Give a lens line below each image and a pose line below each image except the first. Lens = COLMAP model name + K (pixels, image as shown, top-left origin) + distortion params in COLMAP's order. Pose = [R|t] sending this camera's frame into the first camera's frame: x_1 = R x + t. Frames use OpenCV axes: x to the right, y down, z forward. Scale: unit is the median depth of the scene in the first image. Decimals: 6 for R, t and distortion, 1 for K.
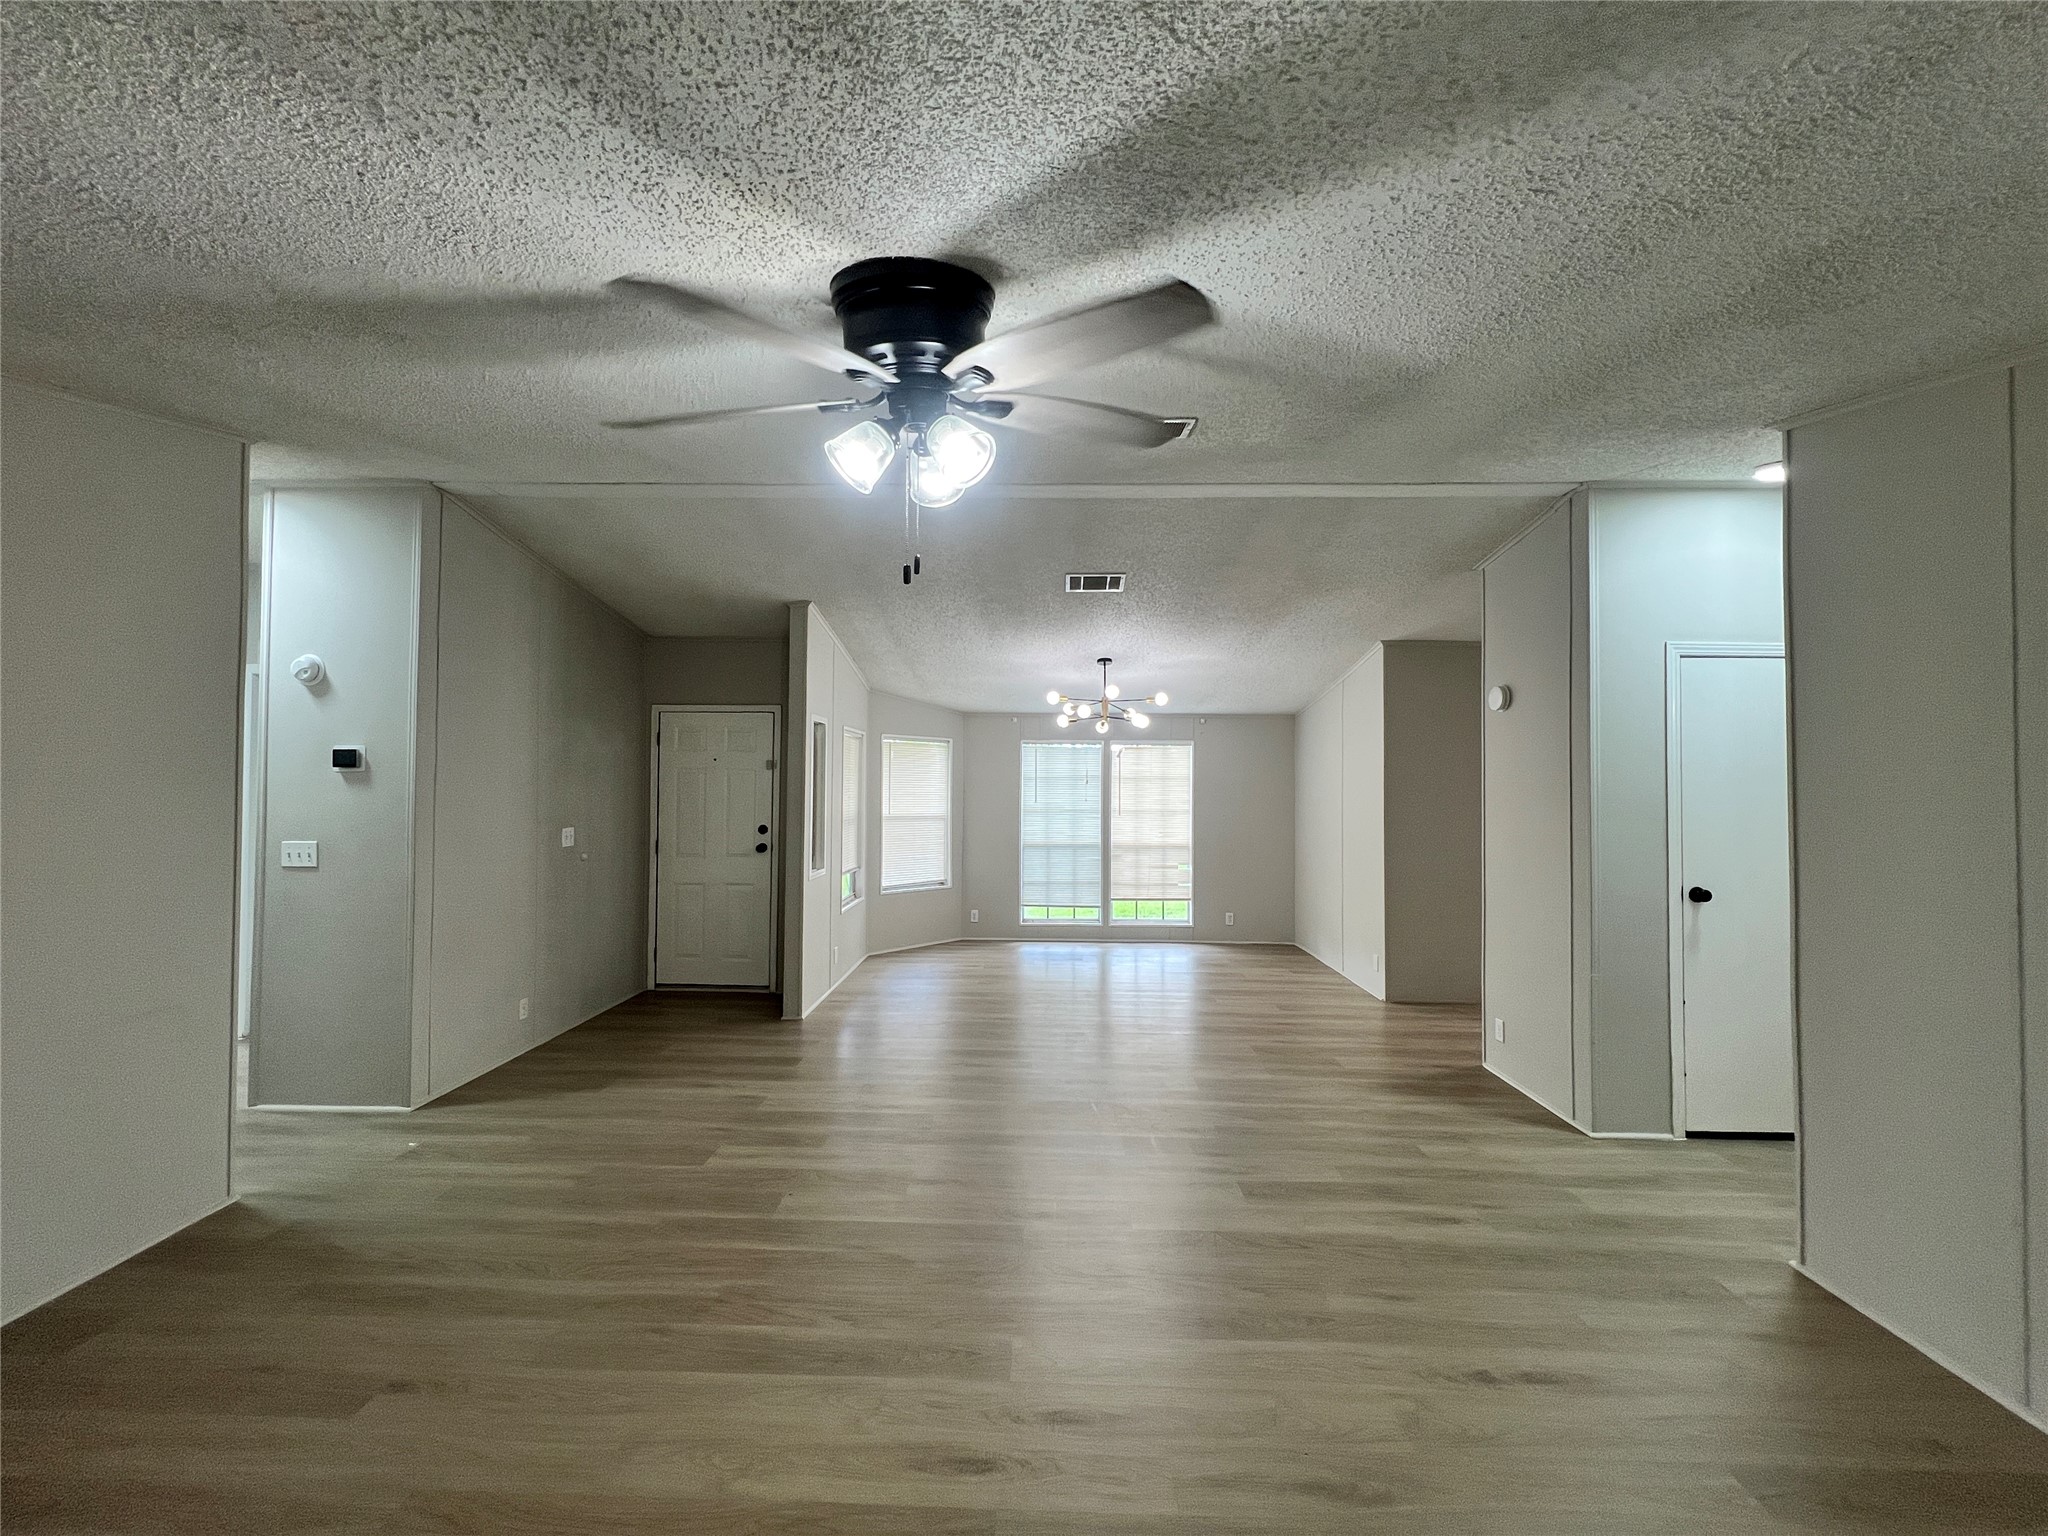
lens RADIAL K [[817.9, 0, 1015.1], [0, 817.9, 772.5], [0, 0, 1]] dist [0.001267, 0.000097]
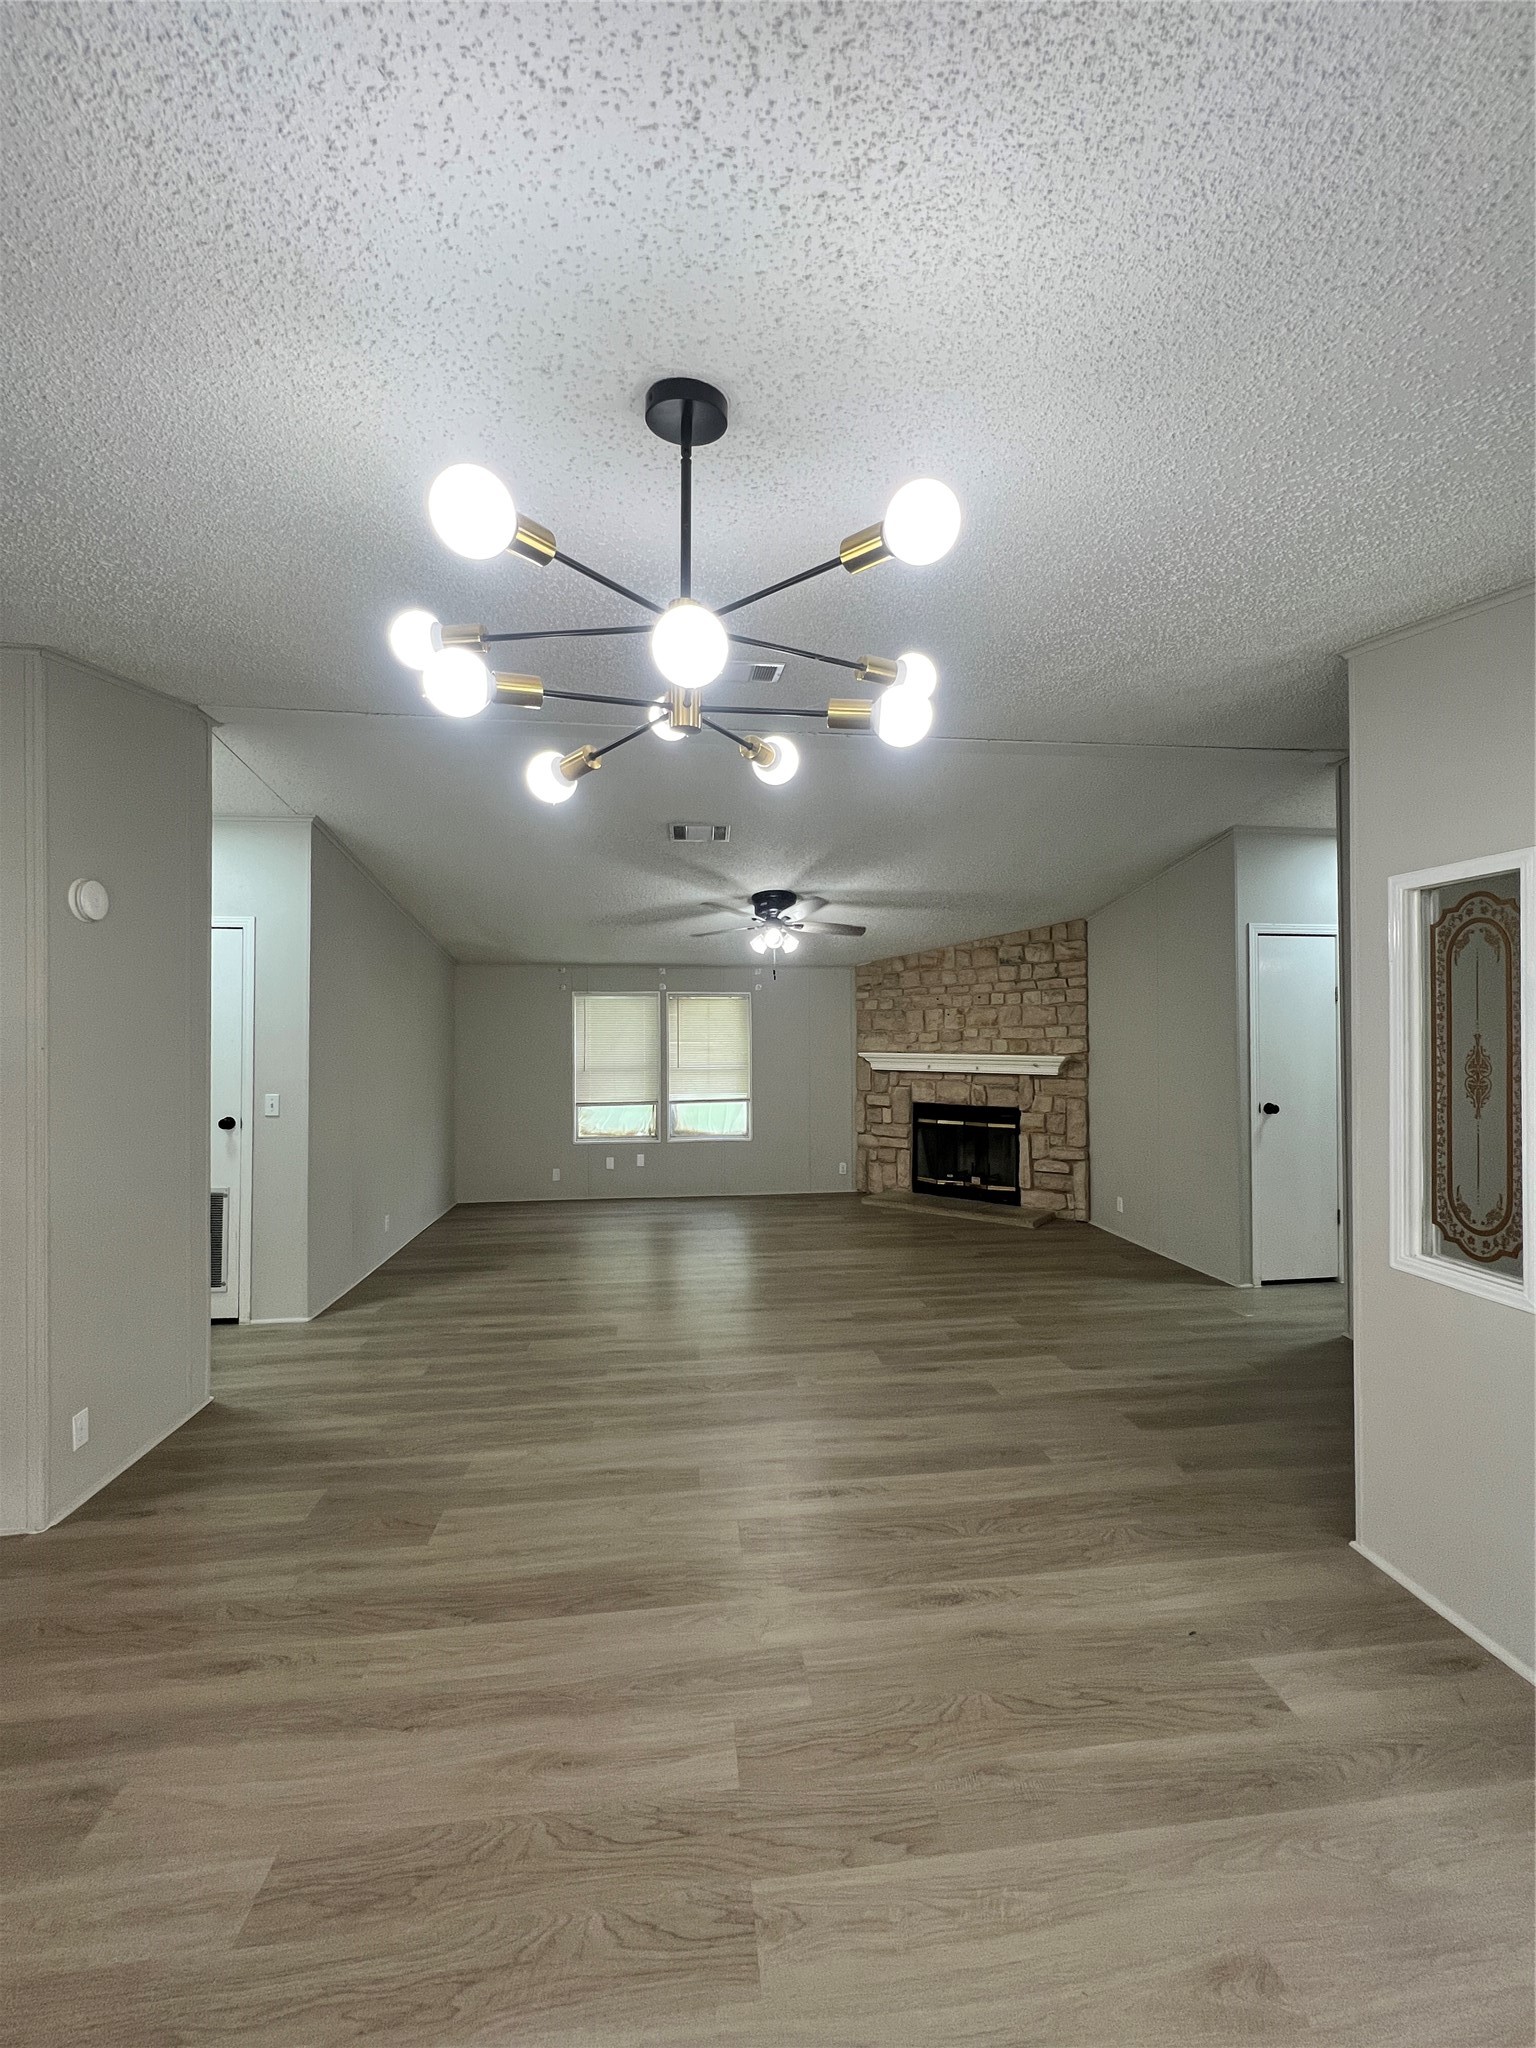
lens RADIAL K [[817.9, 0, 767.8], [0, 817.9, 1031.1], [0, 0, 1]] dist [0.001267, 0.000097]
pose [[-0.987589, -0.003618, -0.157019, 0.094887], [-0.001048, 0.999864, -0.016443, 0.011270], [0.157057, -0.016074, -0.987459, 0.935952]]
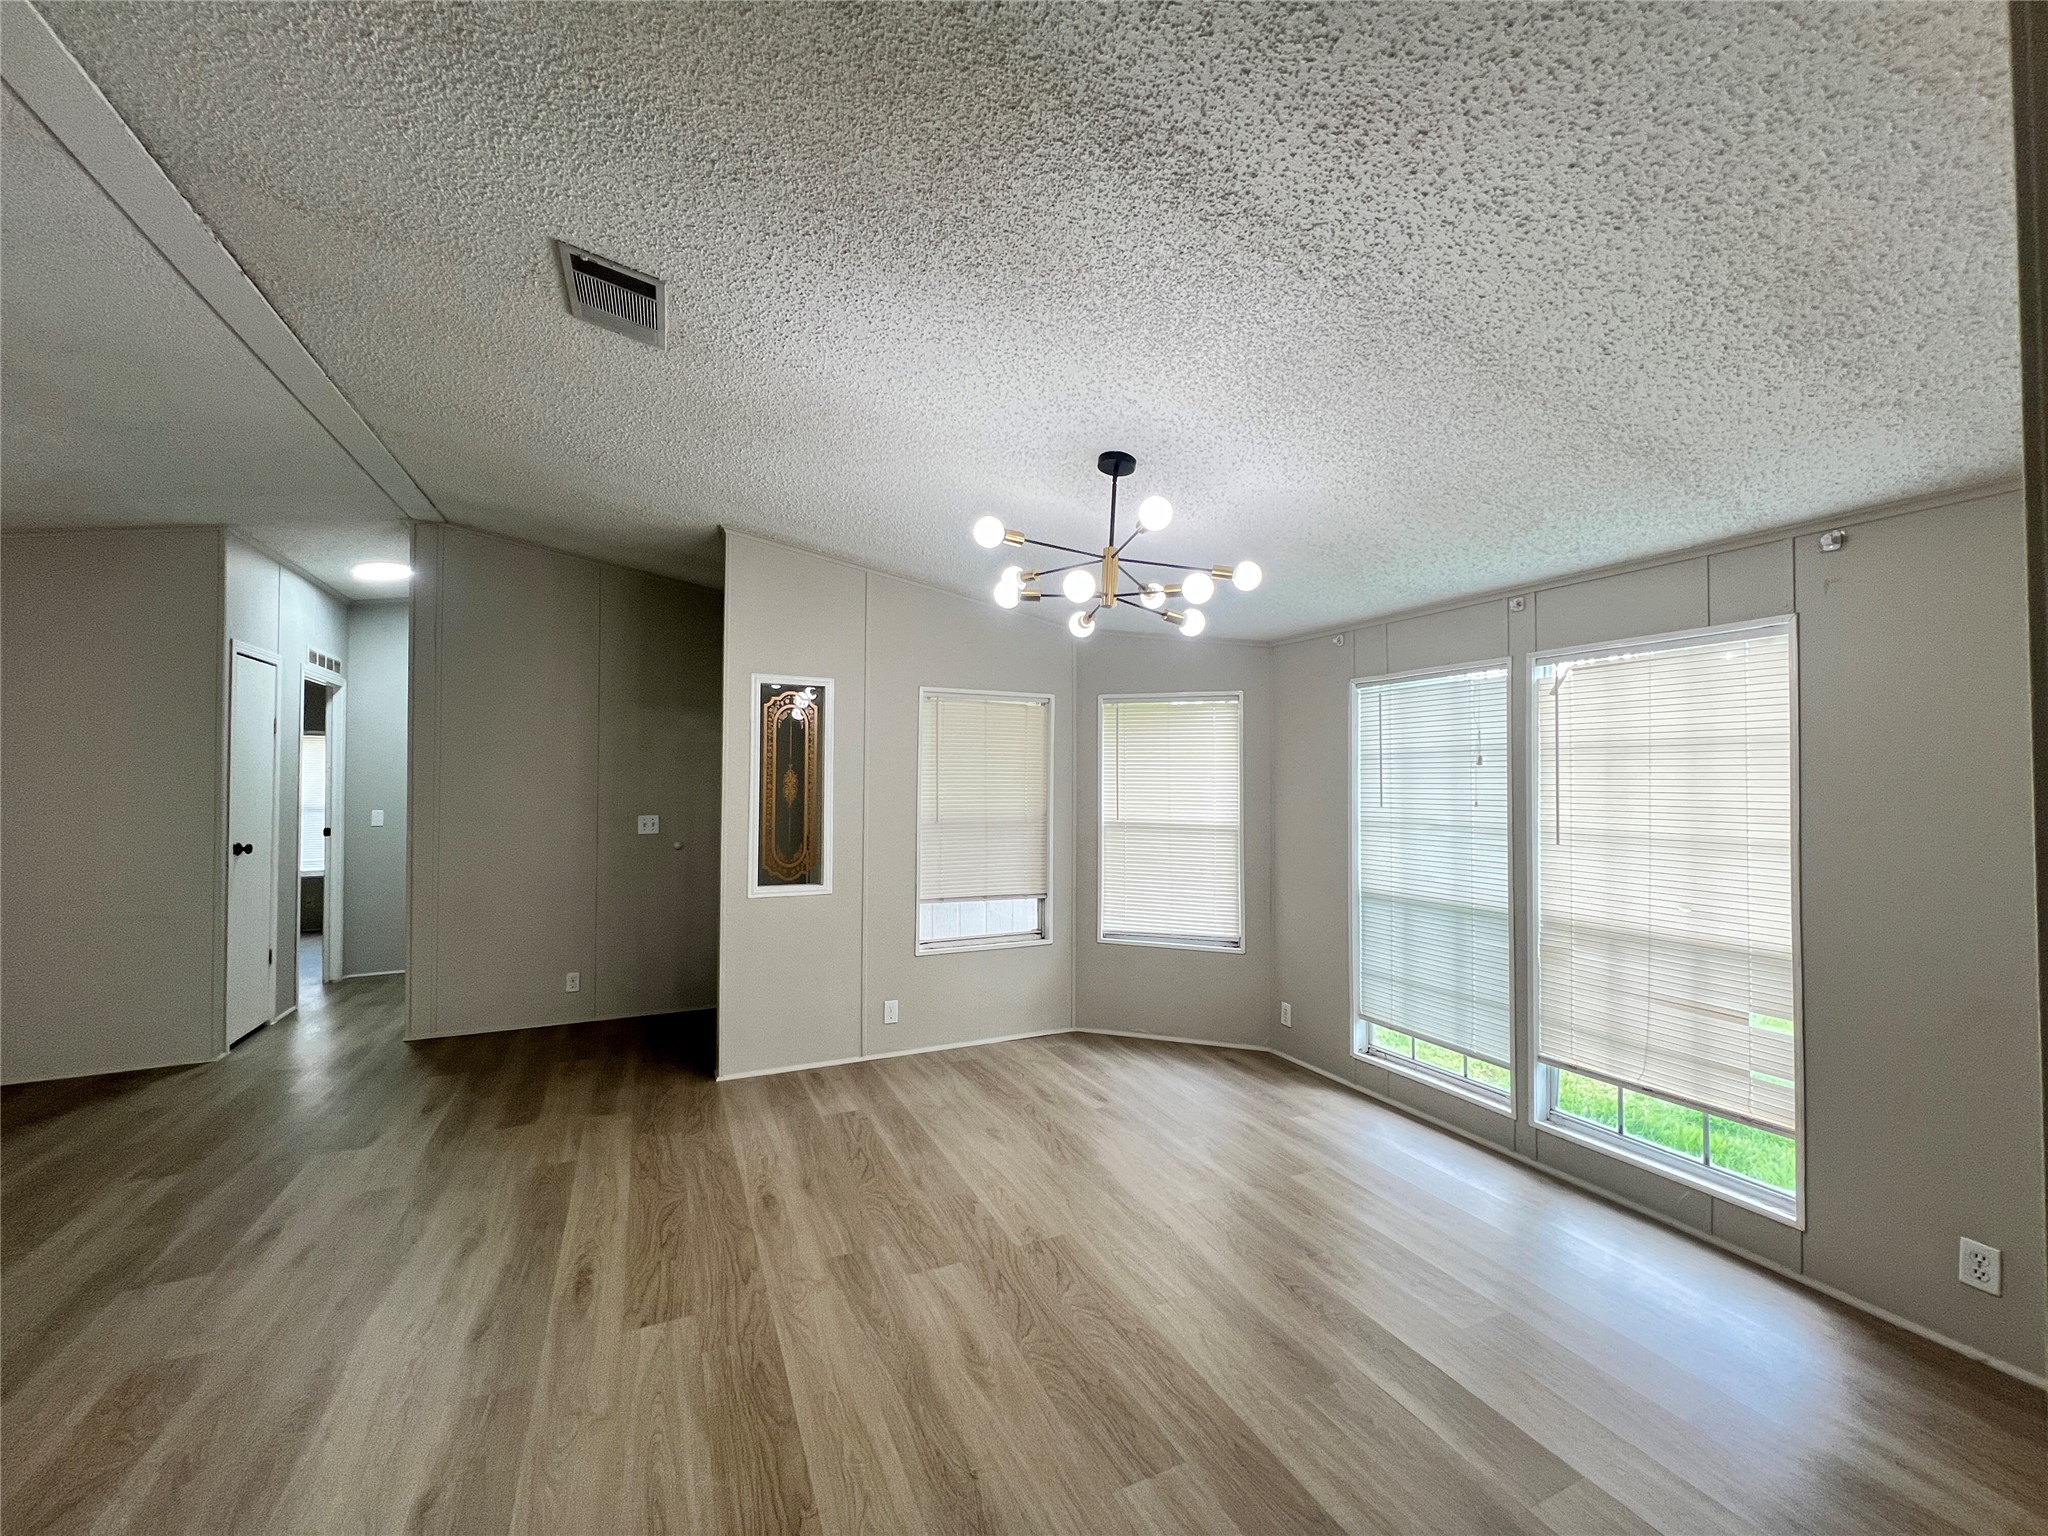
lens RADIAL K [[817.9, 0, 1019.3], [0, 817.9, 766.3], [0, 0, 1]] dist [0.001267, 0.000097]
pose [[0.447842, -0.022760, -0.893823, 0.360508], [0.012540, 0.999738, -0.019174, 0.020093], [0.894025, -0.002622, 0.448010, 0.604687]]
